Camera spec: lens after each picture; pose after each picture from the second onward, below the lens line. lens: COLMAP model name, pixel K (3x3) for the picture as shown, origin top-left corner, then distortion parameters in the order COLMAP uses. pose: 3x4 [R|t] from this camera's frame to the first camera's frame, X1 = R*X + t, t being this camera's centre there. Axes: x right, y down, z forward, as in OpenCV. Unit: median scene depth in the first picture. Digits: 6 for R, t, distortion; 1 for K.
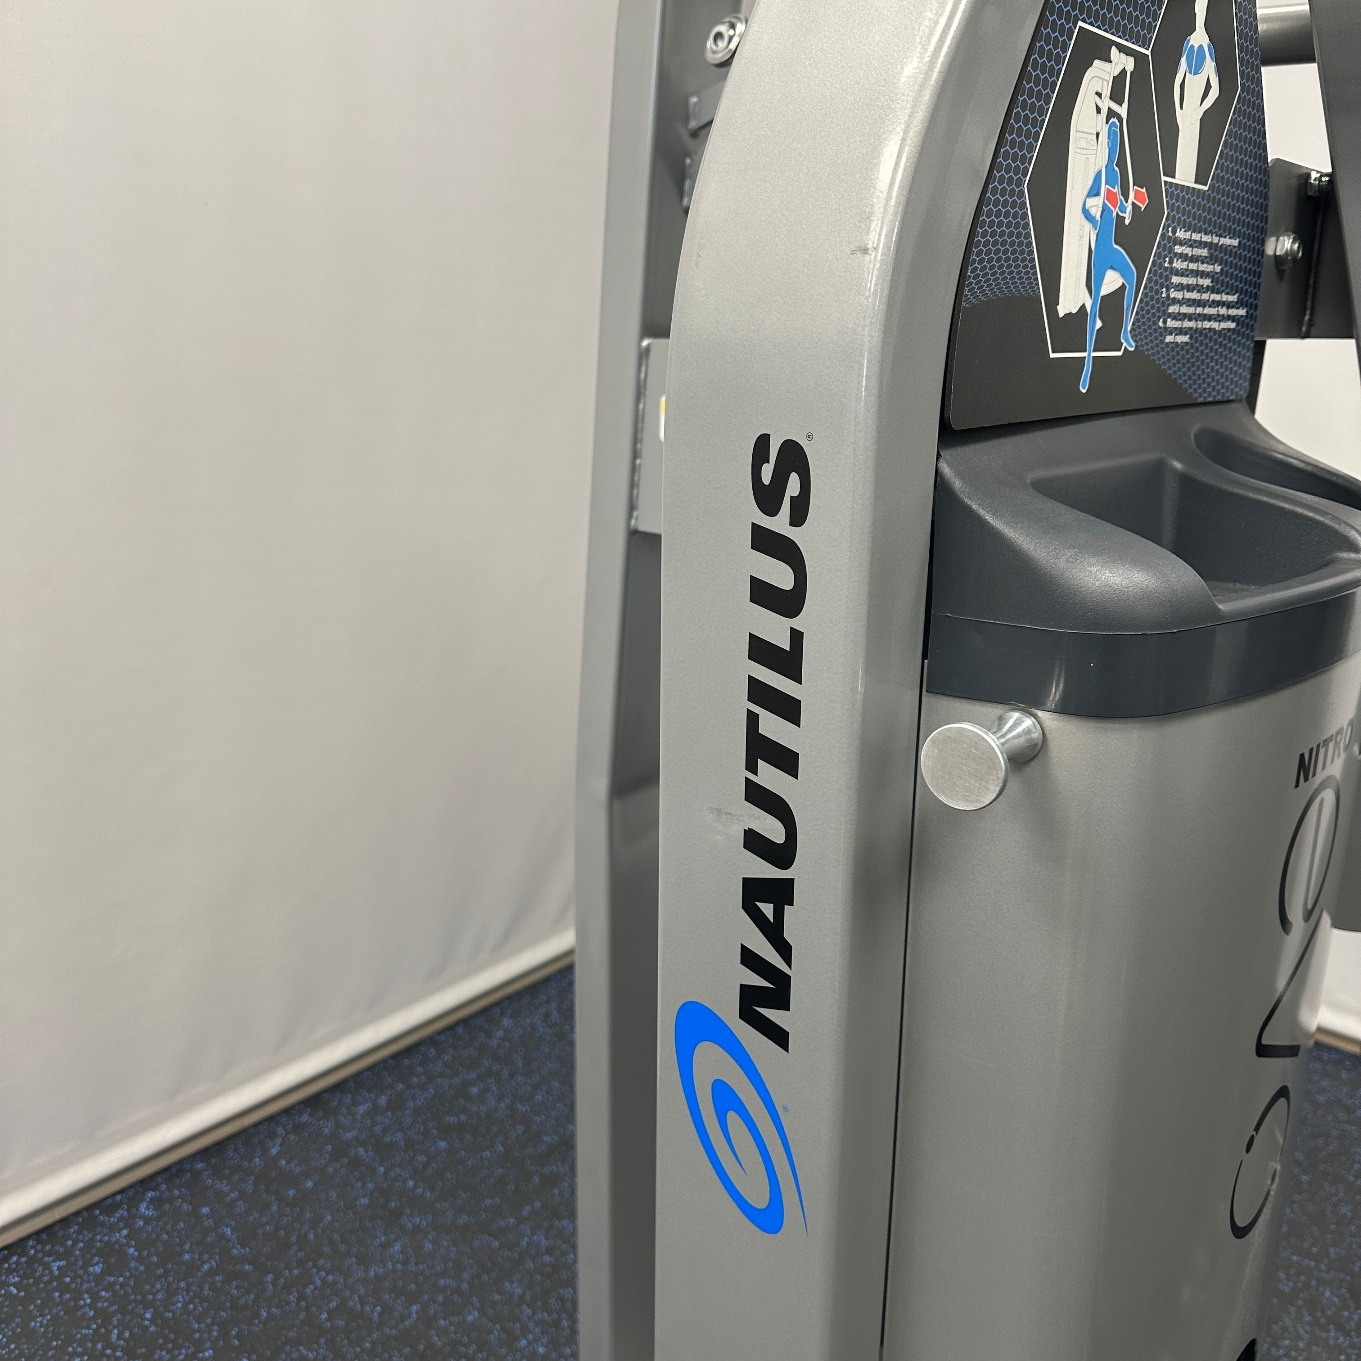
lens RADIAL K [[1291.2, 0, 669.9], [0, 1291.2, 655.2], [0, 0, 1]] dist [0.005546, 0.000000]
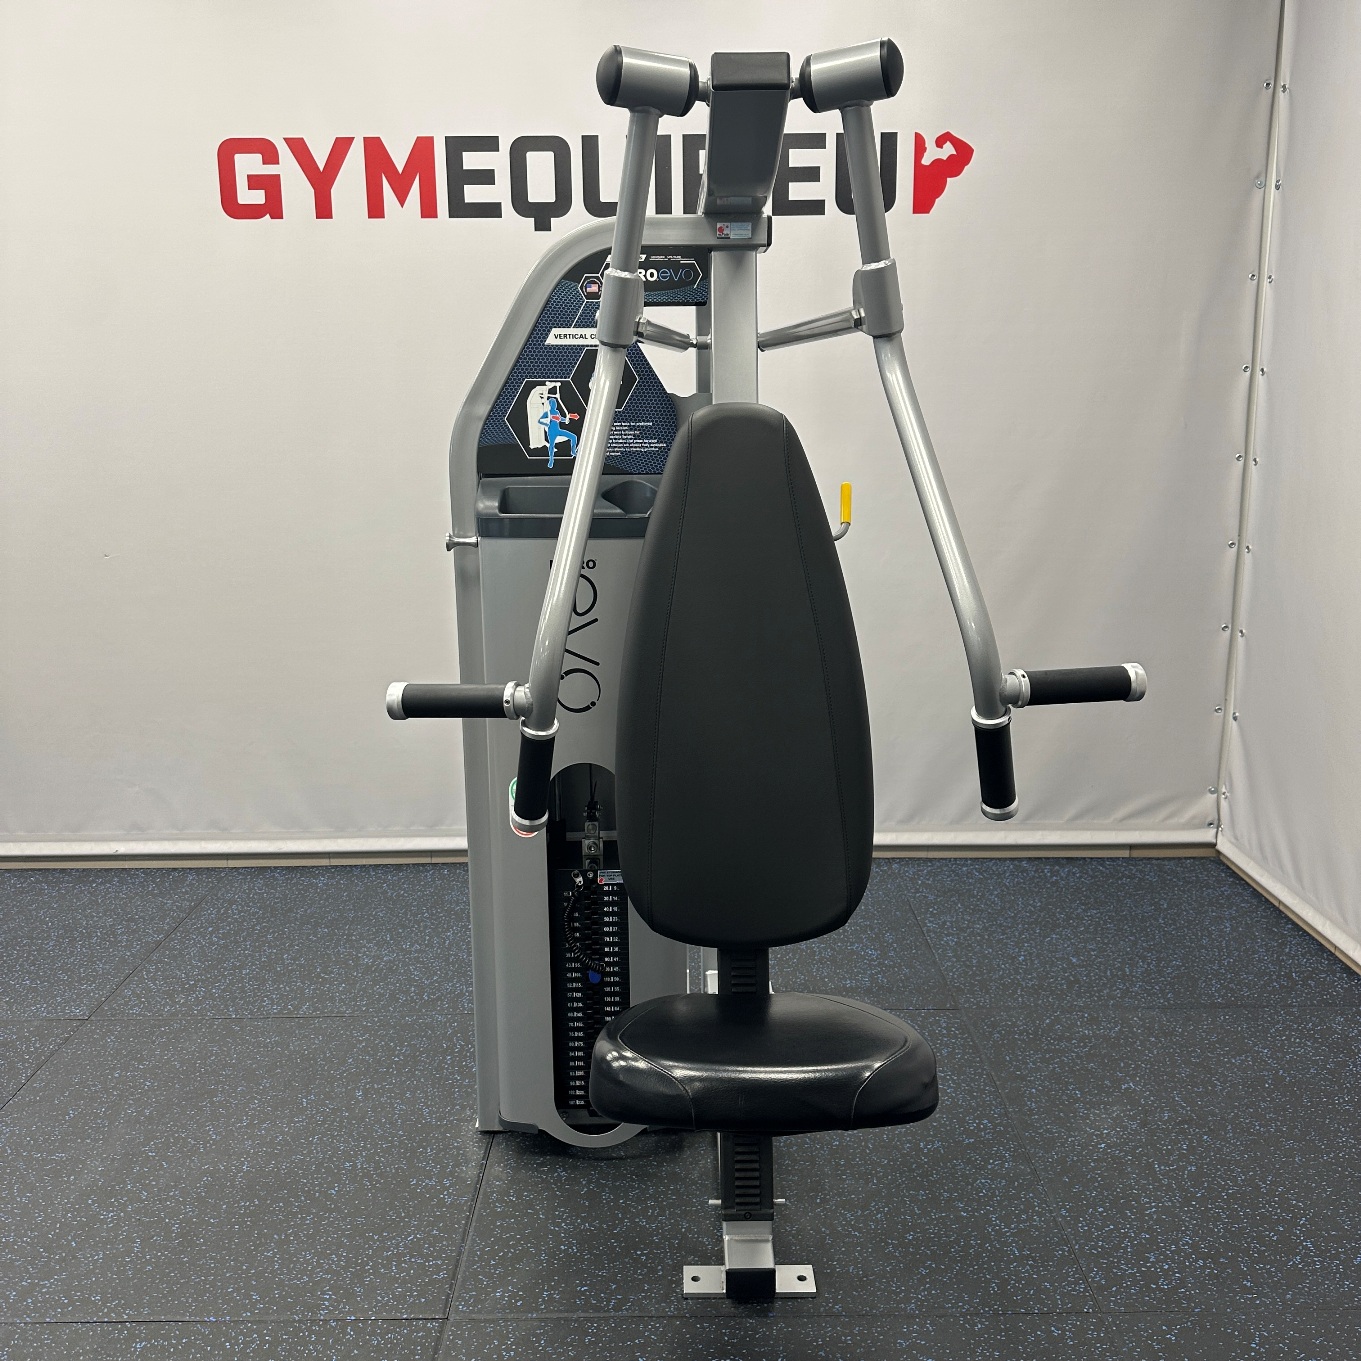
lens RADIAL K [[1291.2, 0, 691.5], [0, 1291.2, 671.8], [0, 0, 1]] dist [0.005546, 0.000000]
pose [[0.667526, 0.135321, -0.732187, 3.656498], [-0.170472, 0.985003, 0.026628, 0.229636], [0.724809, 0.107042, 0.680583, -1.289359]]
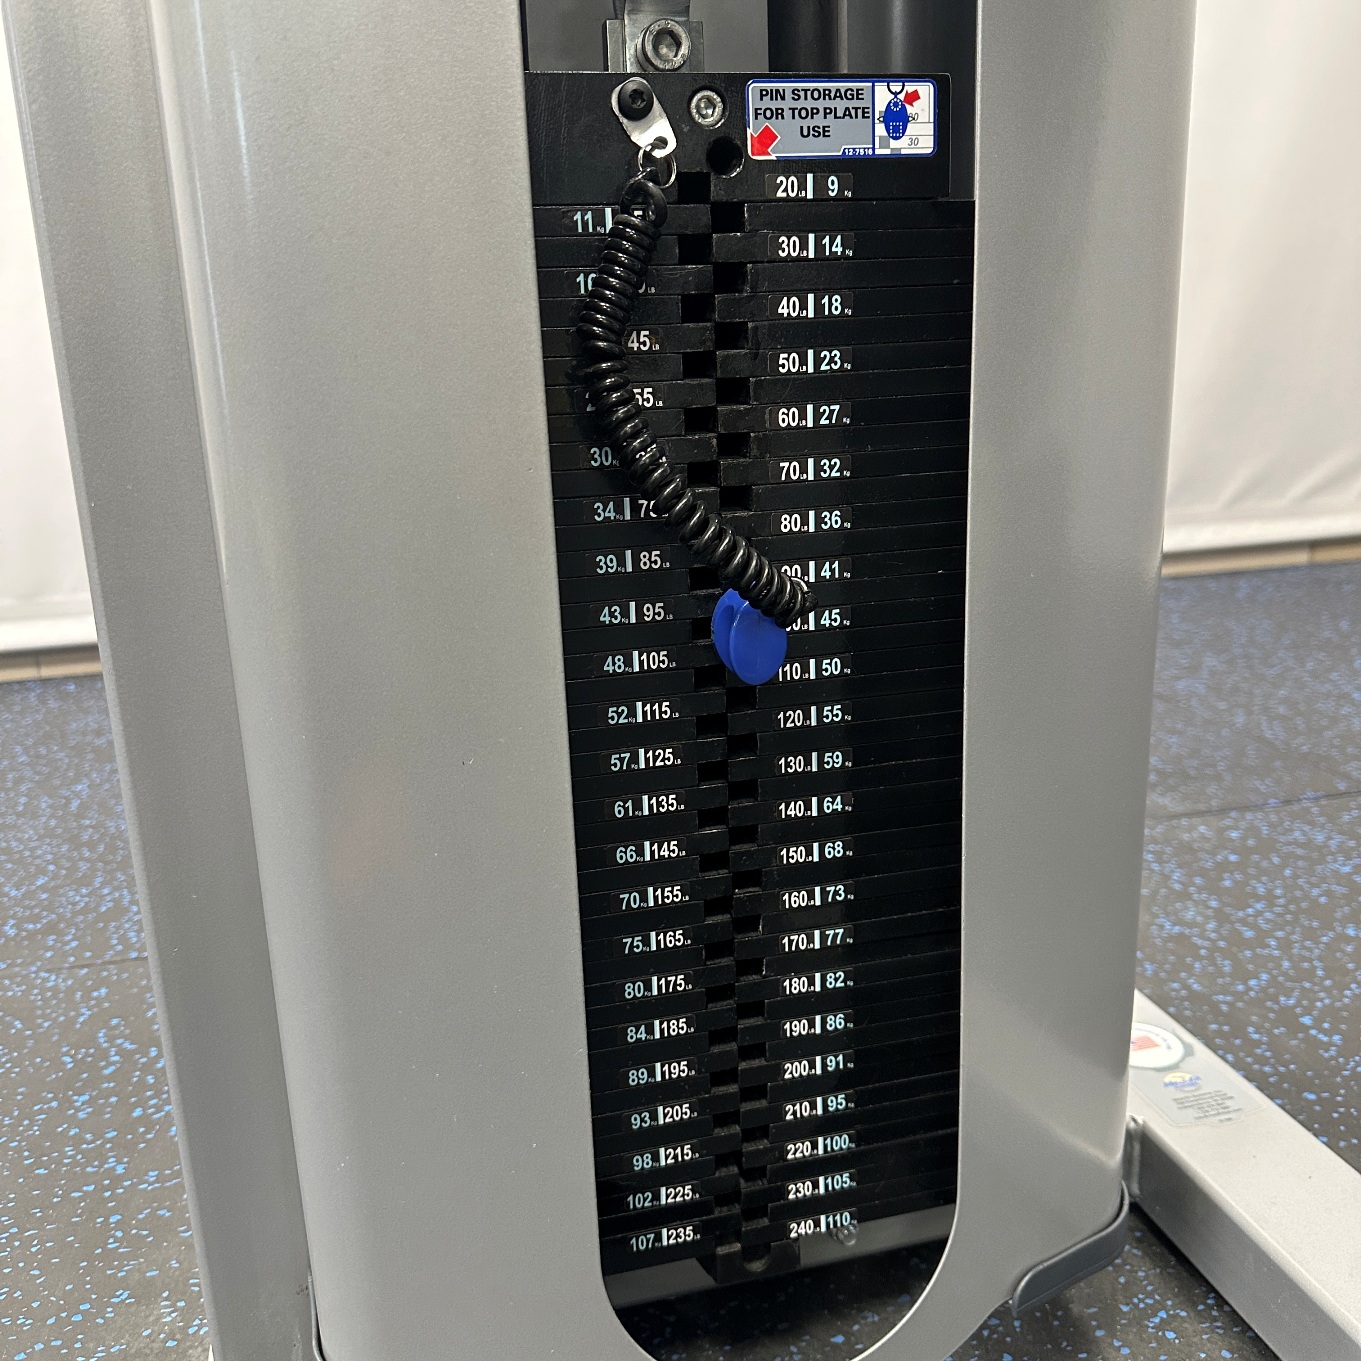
lens RADIAL K [[1291.2, 0, 672.8], [0, 1291.2, 680.2], [0, 0, 1]] dist [0.005546, 0.000000]
pose [[0.821491, 0.108473, -0.559809, 0.926411], [-0.096904, 0.994016, 0.050407, 1.369134], [0.561928, 0.012839, 0.827087, 0.729074]]
